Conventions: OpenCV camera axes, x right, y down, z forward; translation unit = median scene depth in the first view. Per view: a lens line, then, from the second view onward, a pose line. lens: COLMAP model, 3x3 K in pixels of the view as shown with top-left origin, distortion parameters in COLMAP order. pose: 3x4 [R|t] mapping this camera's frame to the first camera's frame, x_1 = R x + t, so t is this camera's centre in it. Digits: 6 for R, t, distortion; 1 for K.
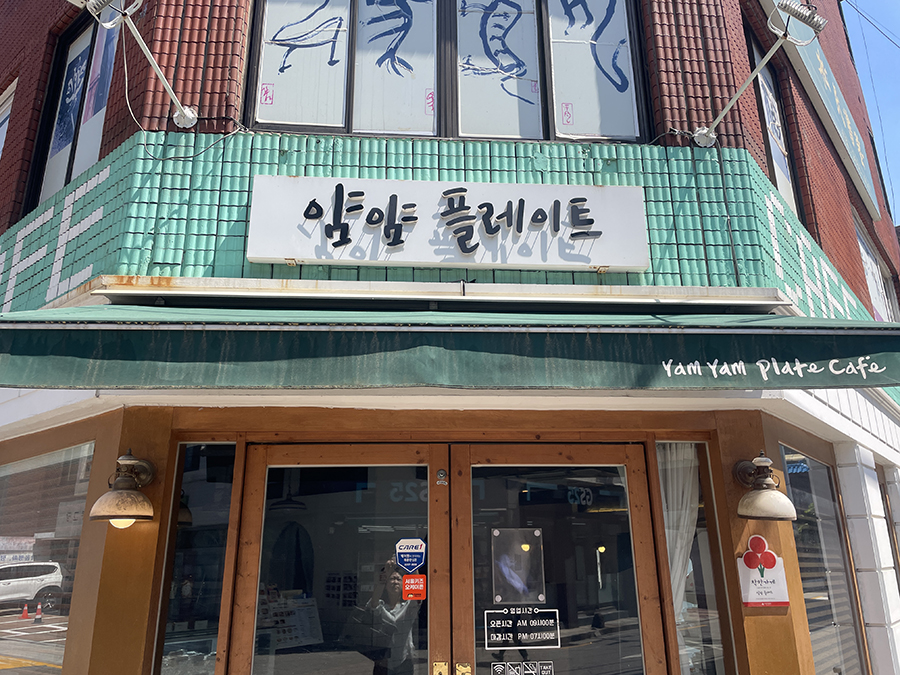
lens RADIAL K [[678.2, 0, 452.9], [0, 678.2, 334.5], [0, 0, 1]] dist [0.089359, -0.126952]
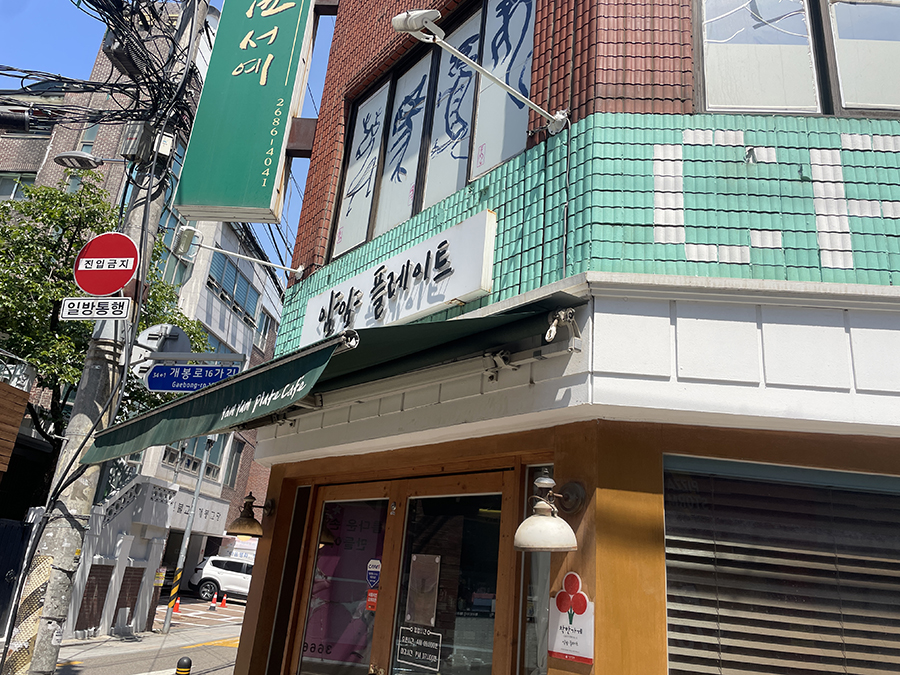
lens RADIAL K [[676.3, 0, 453.2], [0, 676.3, 327.1], [0, 0, 1]] dist [0.091291, -0.124187]
pose [[0.578637, -0.222408, -0.784674, 1.021089], [0.159702, 0.974373, -0.158408, 0.104516], [0.799796, -0.033653, 0.599328, 0.376162]]
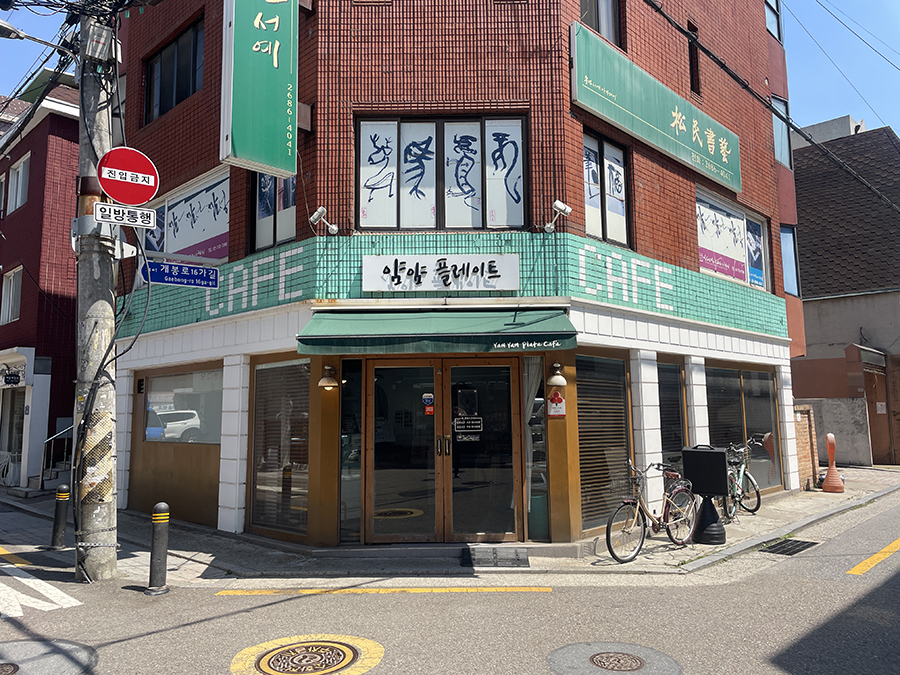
lens RADIAL K [[676.3, 0, 453.2], [0, 676.3, 327.1], [0, 0, 1]] dist [0.091291, -0.124187]
pose [[0.996869, -0.010619, -0.078360, 0.238093], [0.025445, 0.981315, 0.190717, -0.444427], [0.074870, -0.192113, 0.978513, -1.486235]]
